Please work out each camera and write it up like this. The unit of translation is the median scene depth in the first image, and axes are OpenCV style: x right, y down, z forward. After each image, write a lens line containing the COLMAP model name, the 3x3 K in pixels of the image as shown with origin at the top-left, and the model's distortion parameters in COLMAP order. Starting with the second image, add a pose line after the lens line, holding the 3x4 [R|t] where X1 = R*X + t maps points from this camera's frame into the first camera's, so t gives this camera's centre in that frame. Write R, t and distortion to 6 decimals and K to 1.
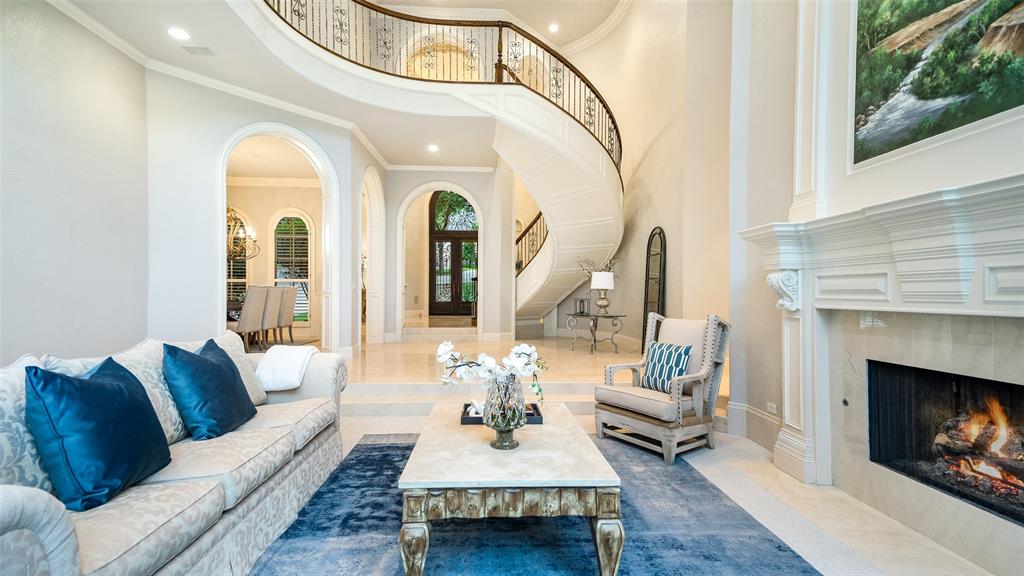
lens RADIAL K [[464.1, 0, 506.2], [0, 464.1, 291.3], [0, 0, 1]] dist [0.014060, -0.000471]
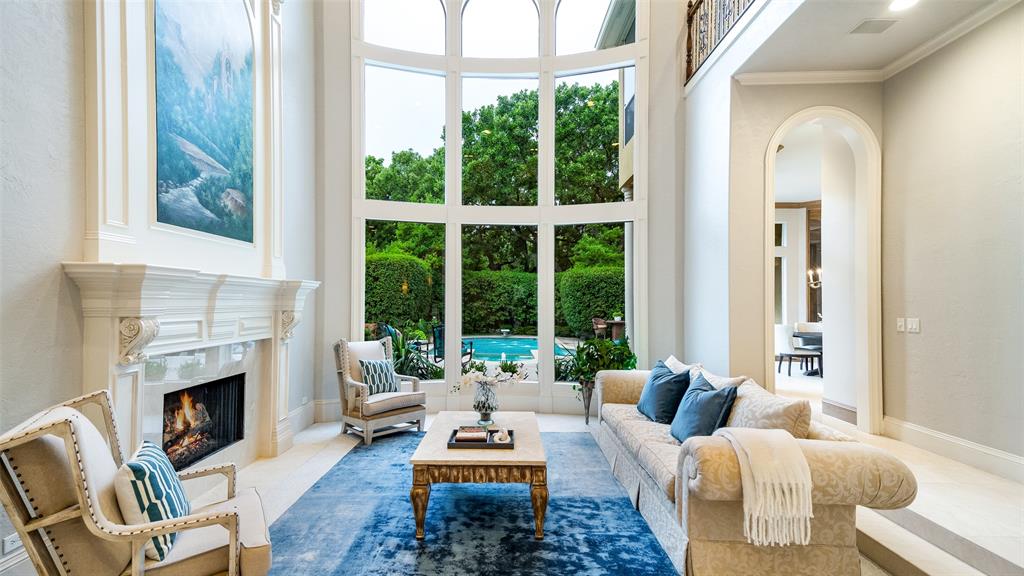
lens RADIAL K [[464.1, 0, 506.2], [0, 464.1, 291.3], [0, 0, 1]] dist [0.014060, -0.000471]
pose [[-0.998890, -0.001161, 0.047079, -0.139186], [-0.002349, 0.999680, -0.025183, -0.092597], [-0.047035, -0.025266, -0.998574, 2.293258]]
